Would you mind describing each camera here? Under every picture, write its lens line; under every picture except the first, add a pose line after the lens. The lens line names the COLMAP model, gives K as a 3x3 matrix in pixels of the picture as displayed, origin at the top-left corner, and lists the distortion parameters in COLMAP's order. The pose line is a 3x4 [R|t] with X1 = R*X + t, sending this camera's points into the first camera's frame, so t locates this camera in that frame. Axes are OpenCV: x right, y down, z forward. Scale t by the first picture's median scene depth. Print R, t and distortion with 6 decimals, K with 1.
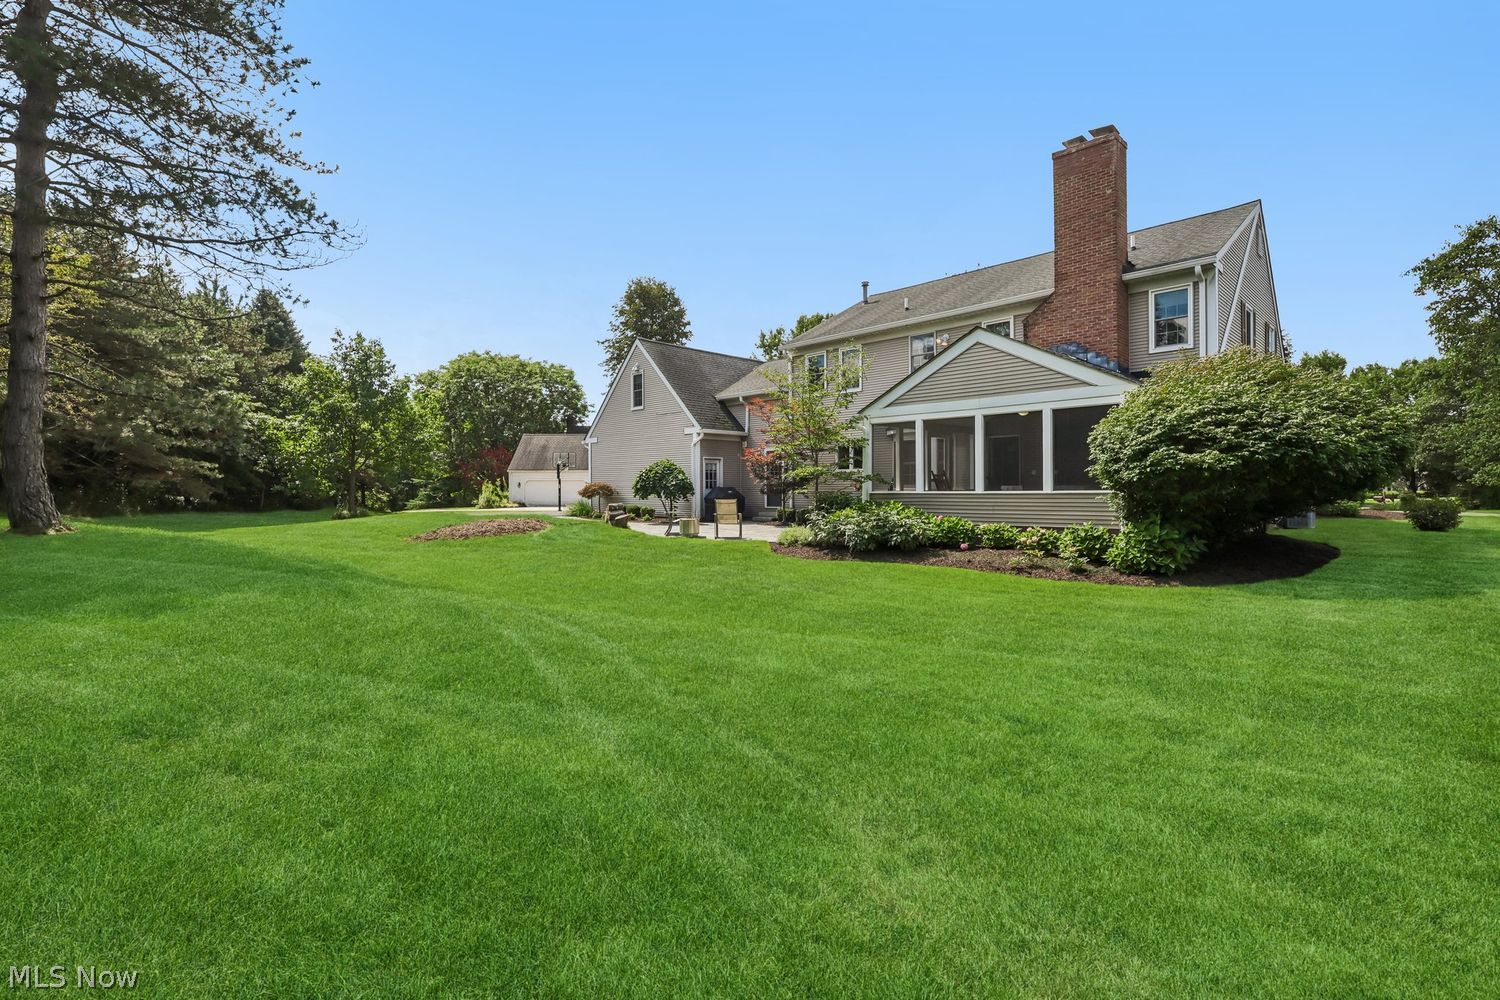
lens RADIAL K [[714.8, 0, 749.4], [0, 714.8, 491.3], [0, 0, 1]] dist [-0.003962, 0.000920]
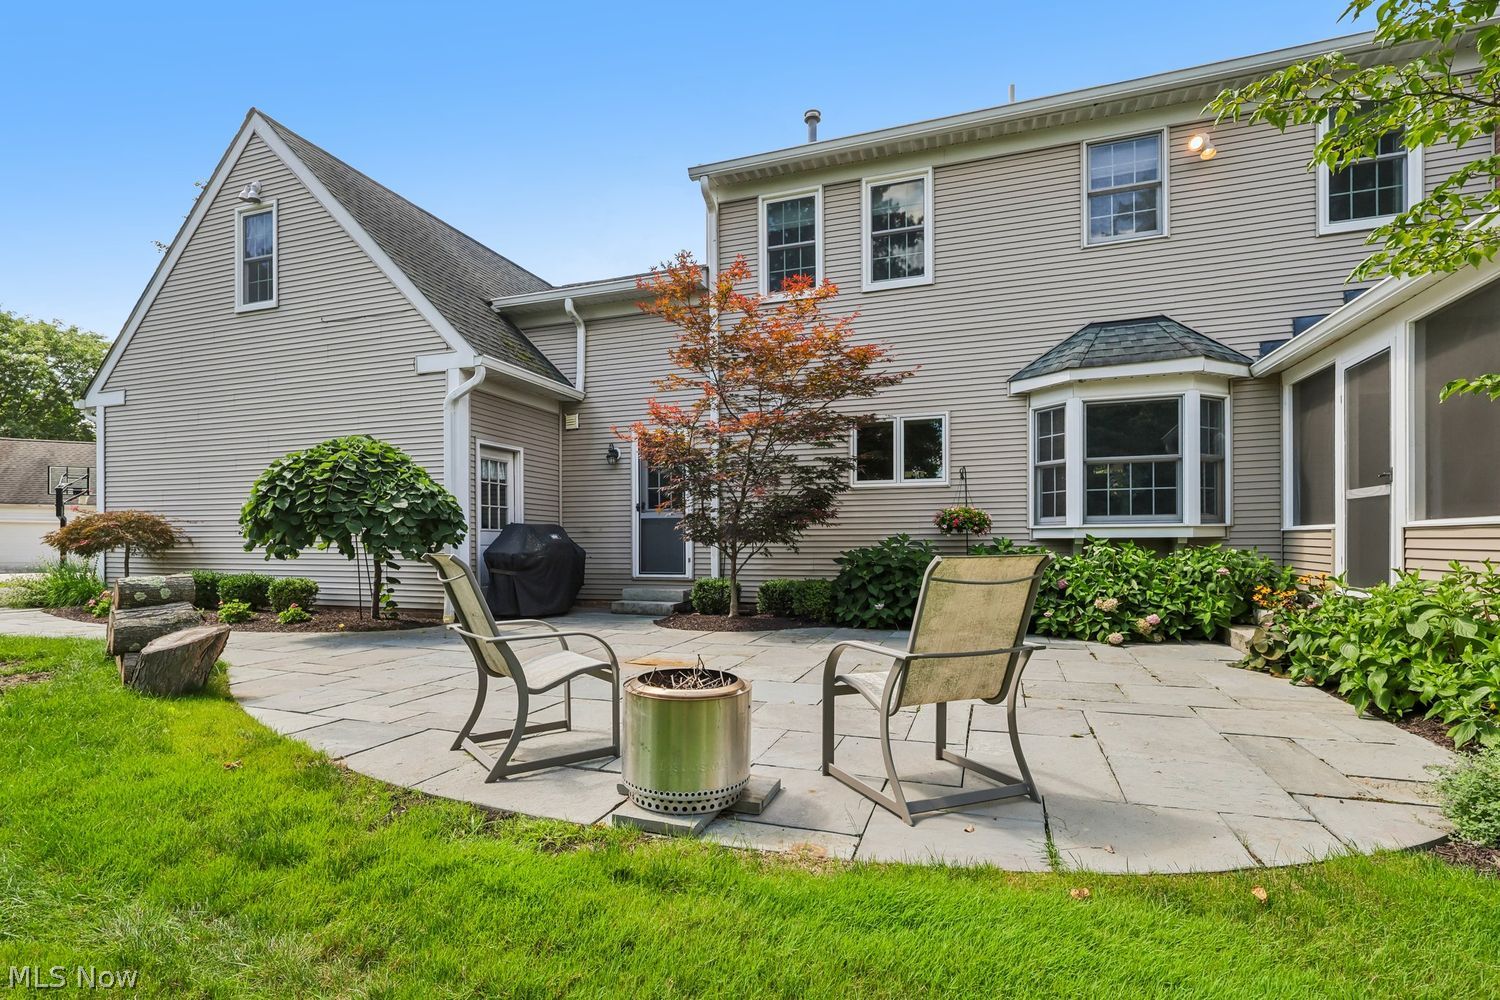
lens RADIAL K [[714.8, 0, 746.8], [0, 714.8, 554.8], [0, 0, 1]] dist [-0.003962, 0.000920]
pose [[0.898672, -0.002988, 0.438611, -0.102915], [-0.000313, 0.999972, 0.007454, 0.007545], [-0.438621, -0.006836, 0.898646, 0.630243]]
